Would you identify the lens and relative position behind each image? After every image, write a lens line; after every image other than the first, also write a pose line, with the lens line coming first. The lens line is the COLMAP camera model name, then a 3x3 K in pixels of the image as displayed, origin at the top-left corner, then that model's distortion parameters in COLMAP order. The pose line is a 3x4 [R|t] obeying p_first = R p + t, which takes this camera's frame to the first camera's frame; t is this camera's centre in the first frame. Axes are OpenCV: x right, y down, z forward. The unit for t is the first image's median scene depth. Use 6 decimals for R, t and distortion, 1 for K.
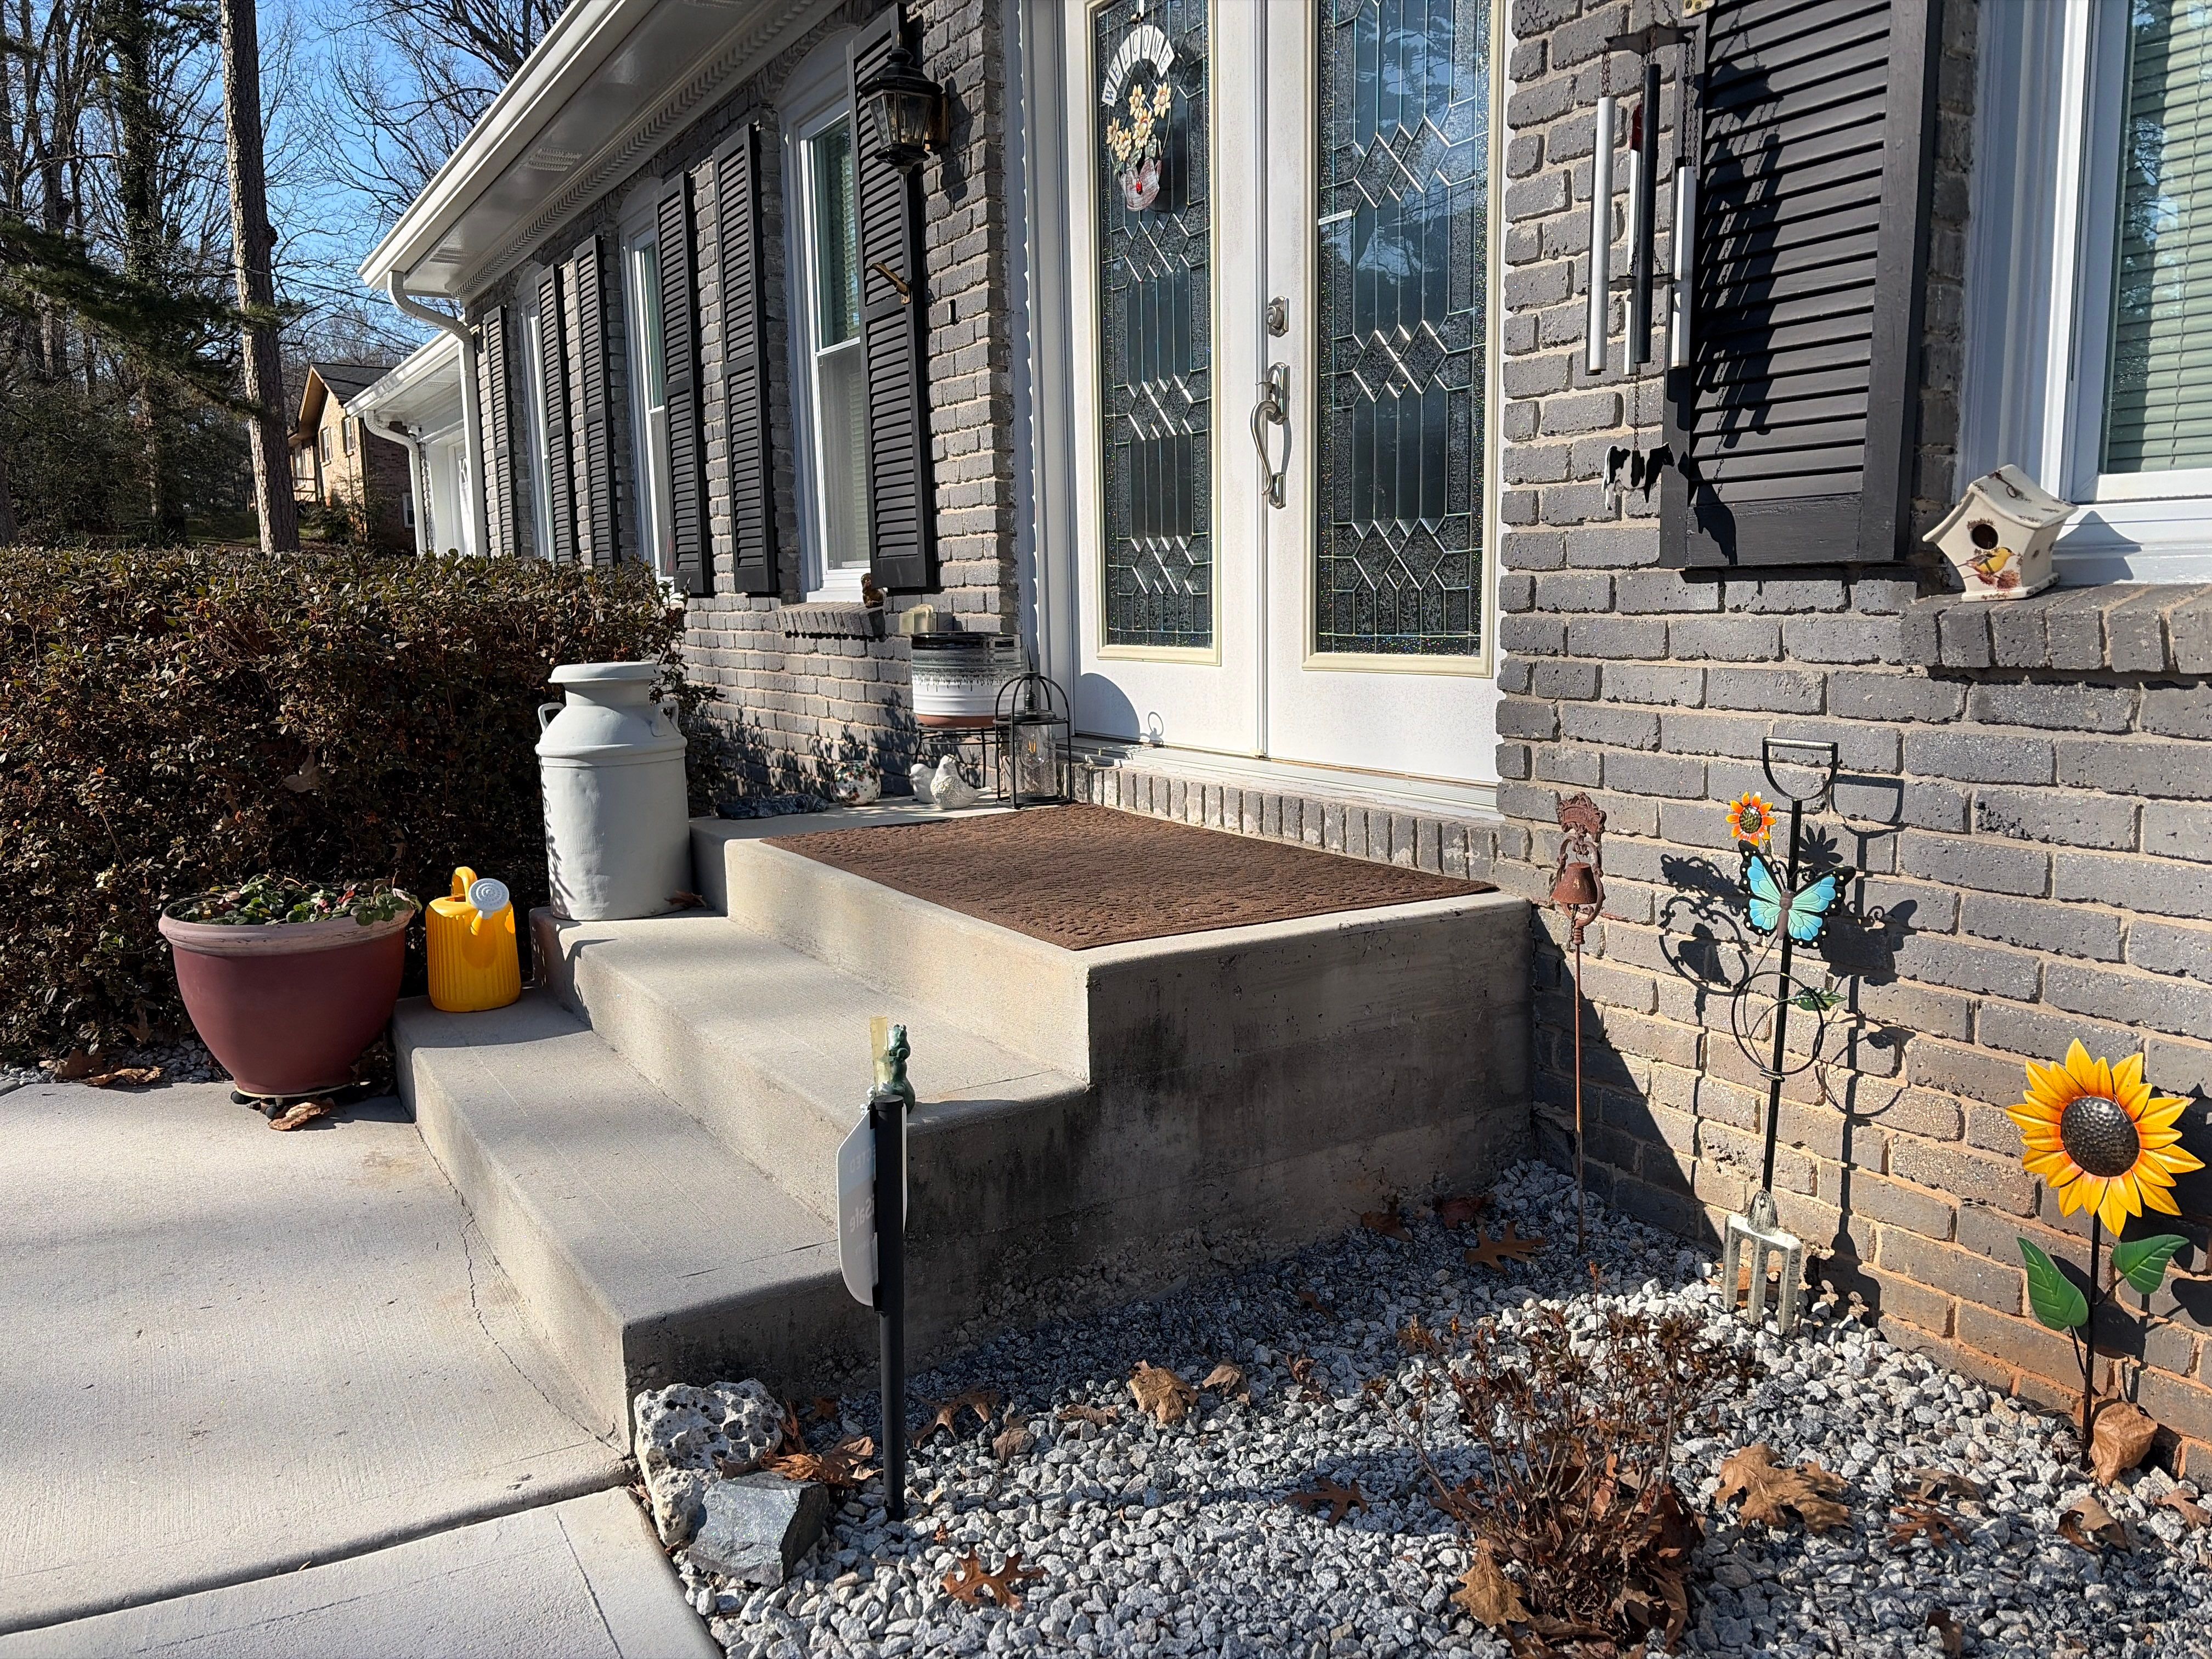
lens RADIAL K [[1663.1, 0, 1116.1], [0, 1663.1, 838.3], [0, 0, 1]] dist [0.042653, -0.038104]
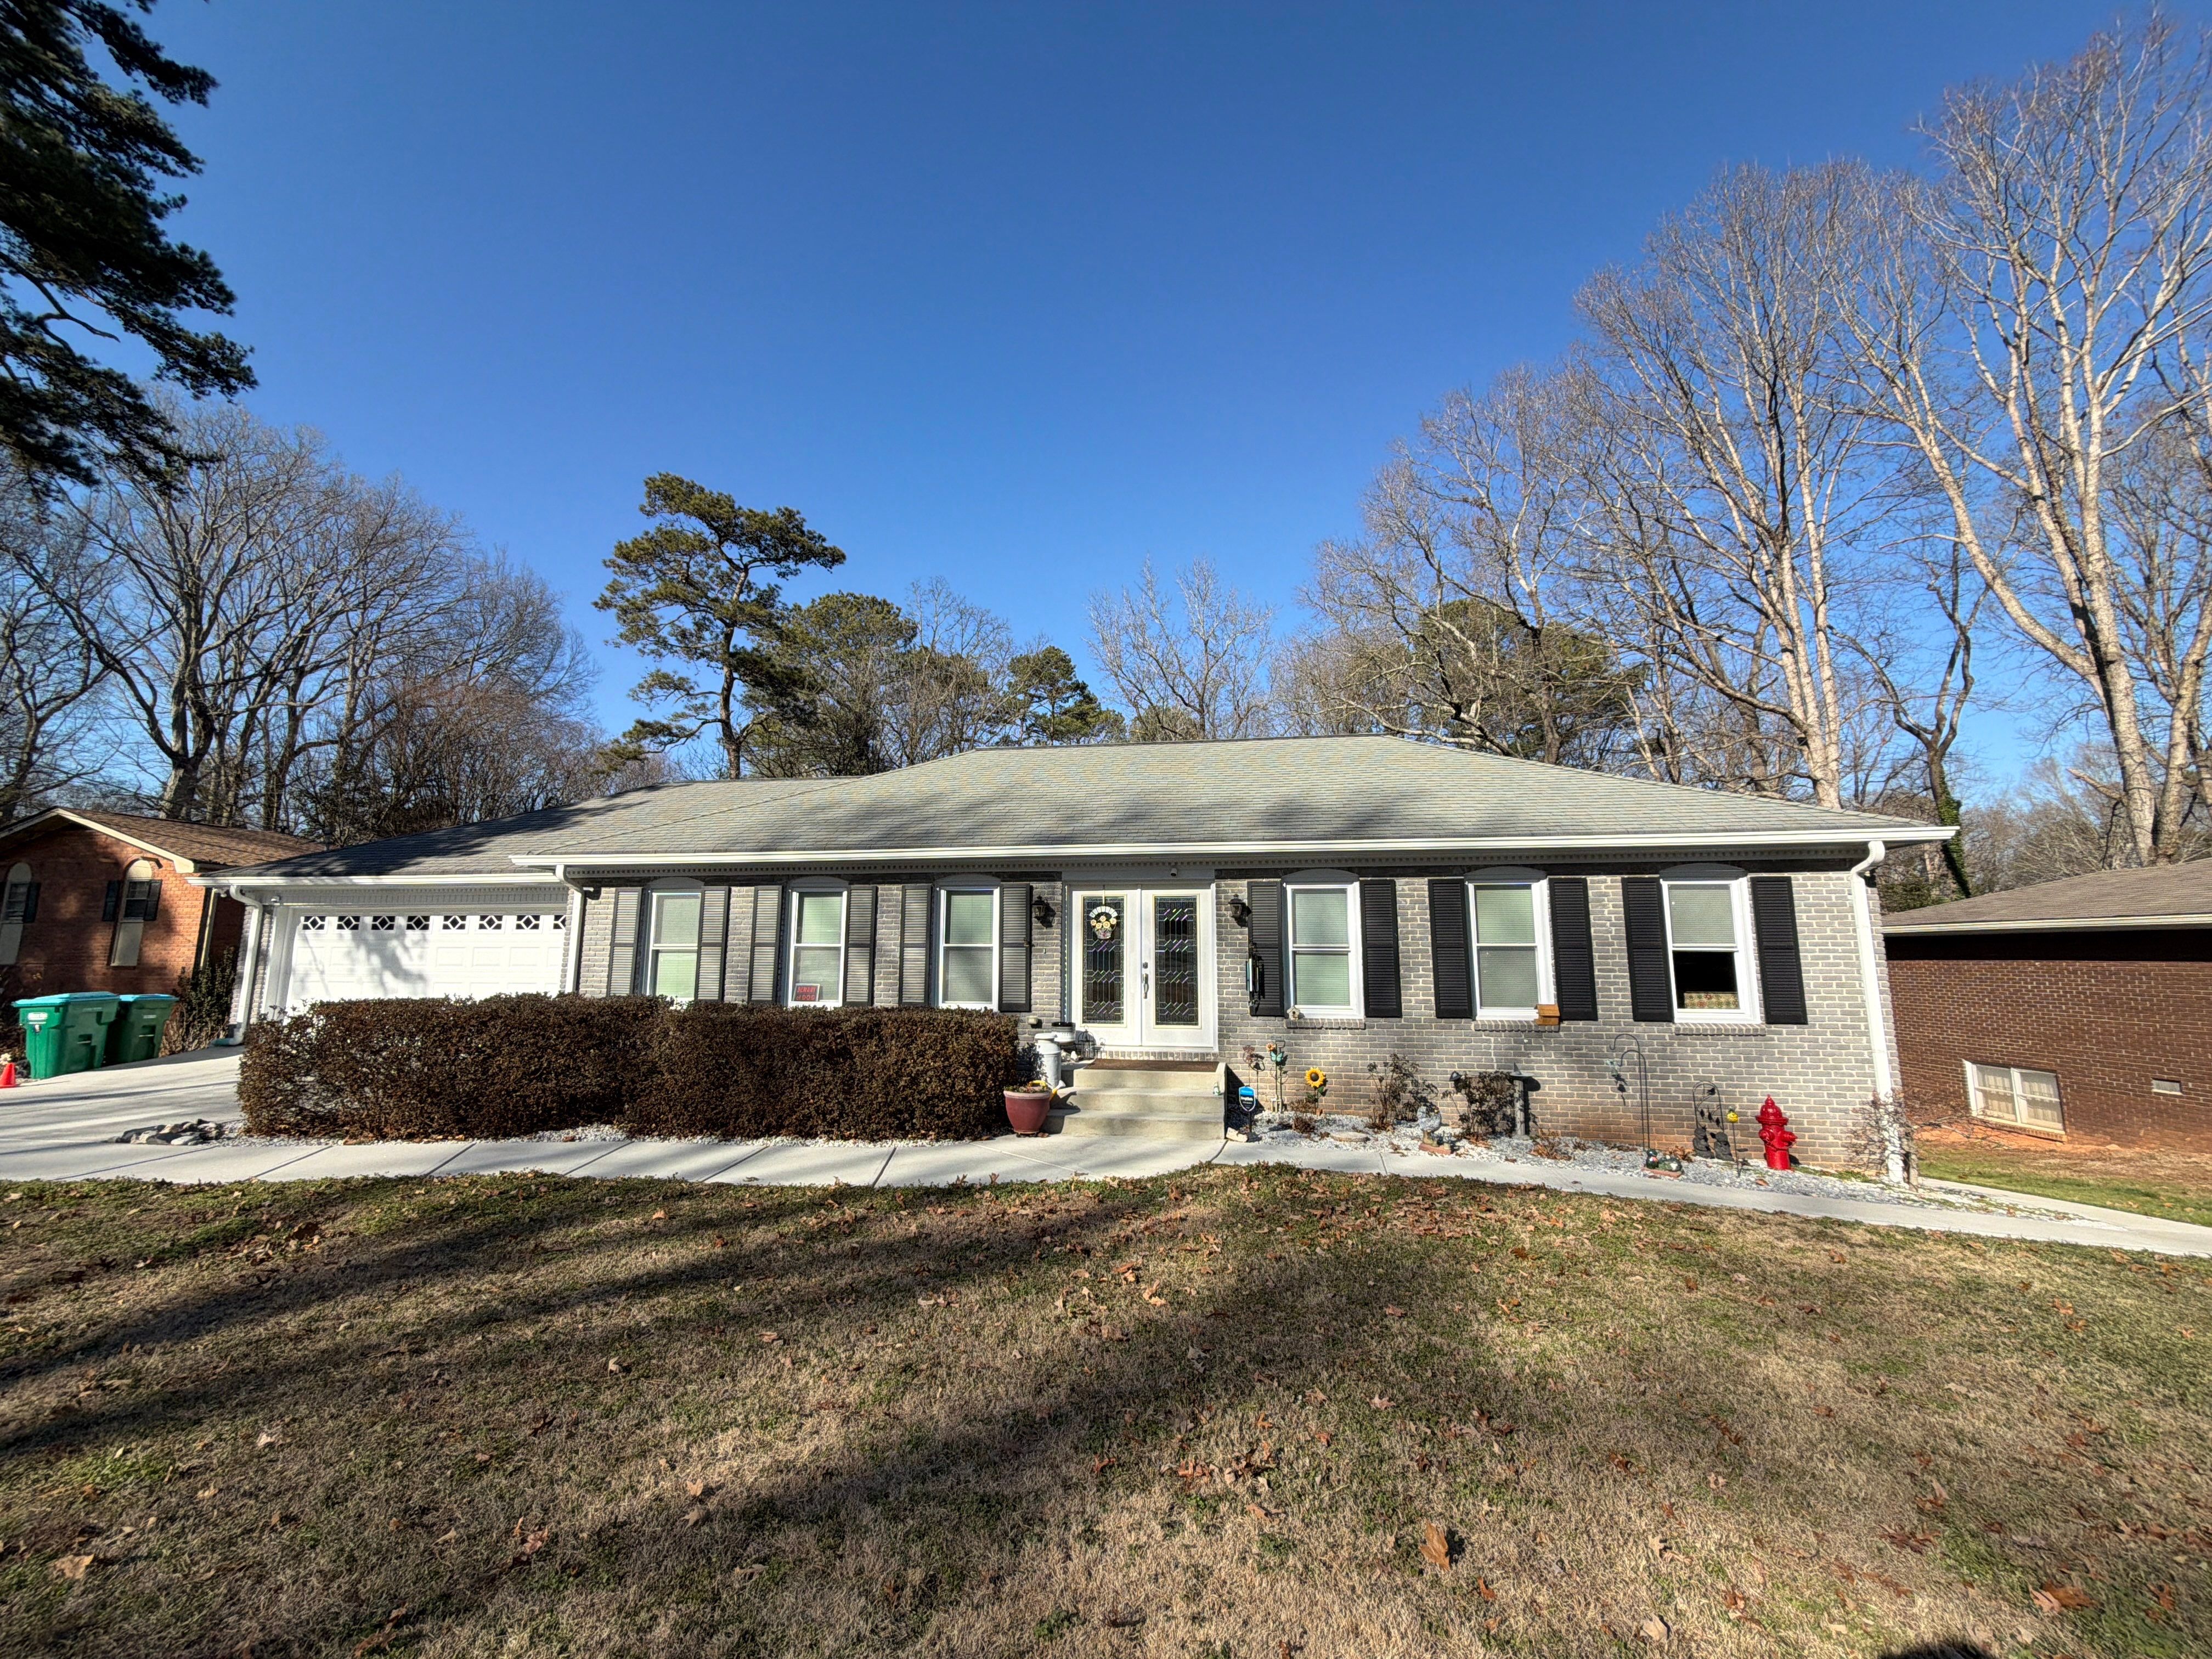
lens RADIAL K [[876.4, 0, 1104.6], [0, 876.4, 829.5], [0, 0, 1]] dist [-0.002063, 0.000202]
pose [[0.665876, 0.117136, 0.736809, -2.236049], [0.096186, 0.965877, -0.240479, -0.056328], [-0.739836, 0.231000, 0.631888, -0.875046]]
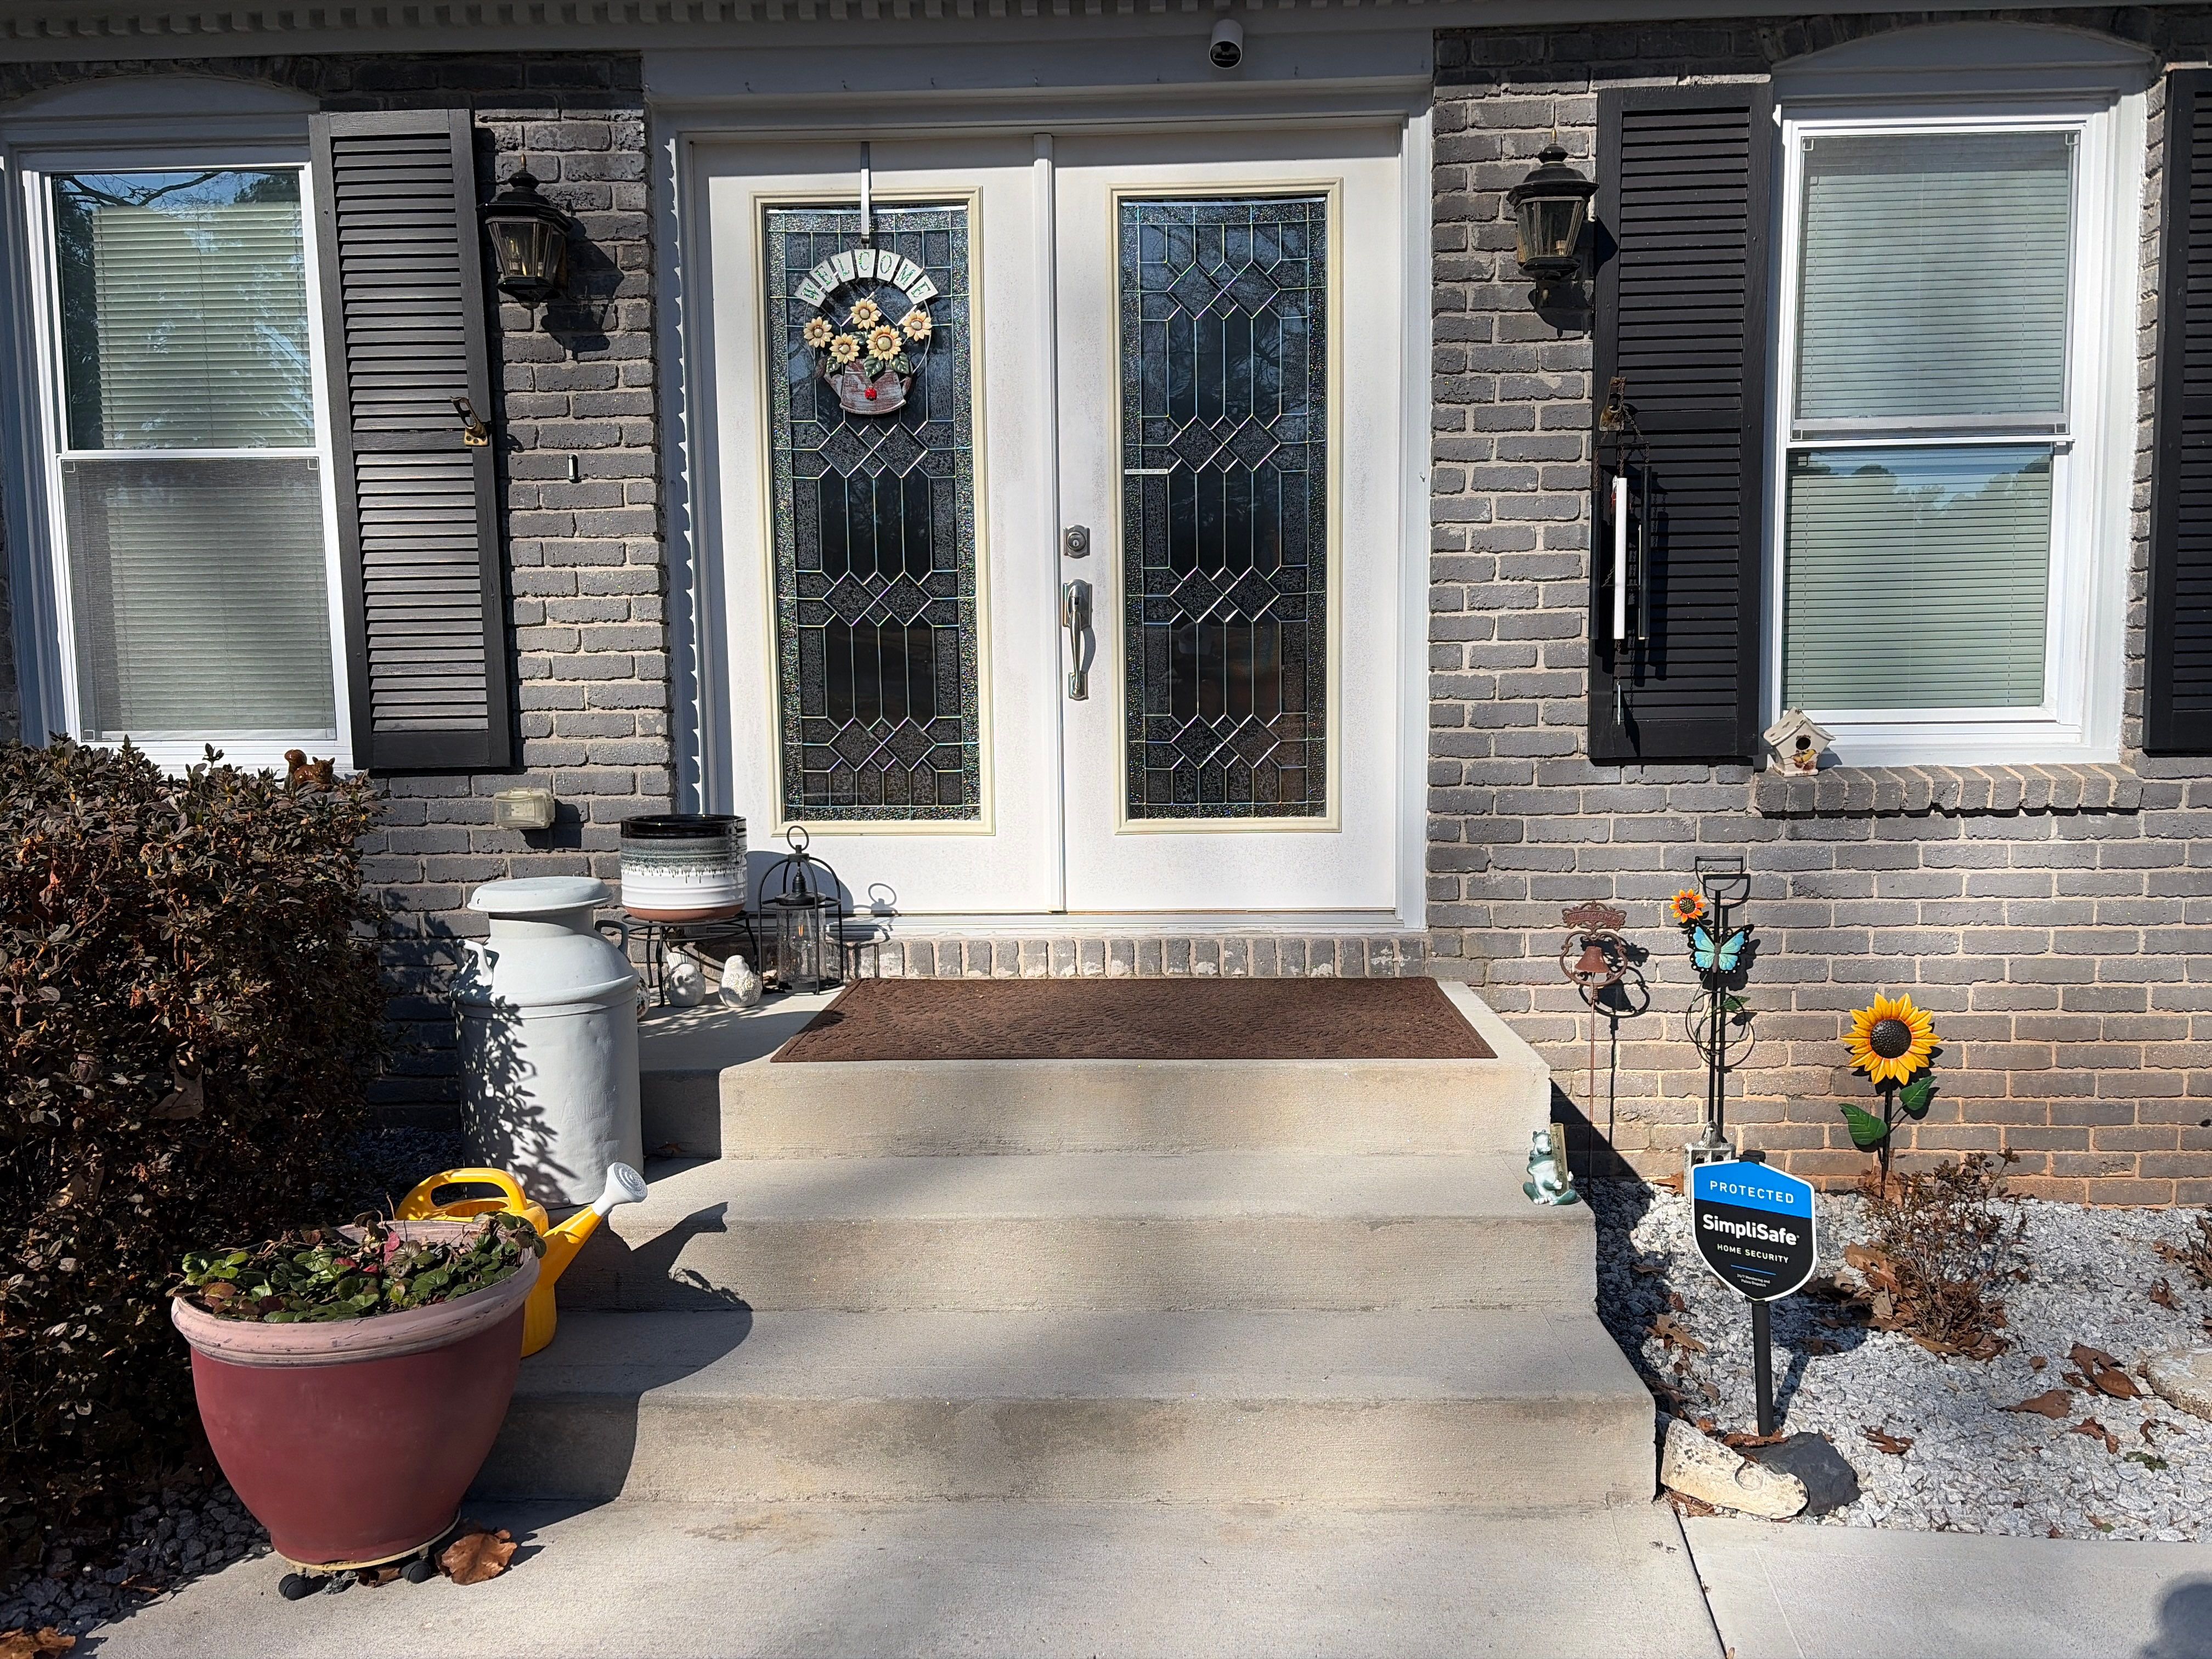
lens RADIAL K [[1663.1, 0, 1116.1], [0, 1663.1, 838.3], [0, 0, 1]] dist [0.042653, -0.038104]
pose [[0.554963, -0.066561, 0.829208, -0.882536], [0.124871, 0.992165, -0.003930, -0.095033], [-0.822450, 0.105725, 0.558926, 0.342738]]
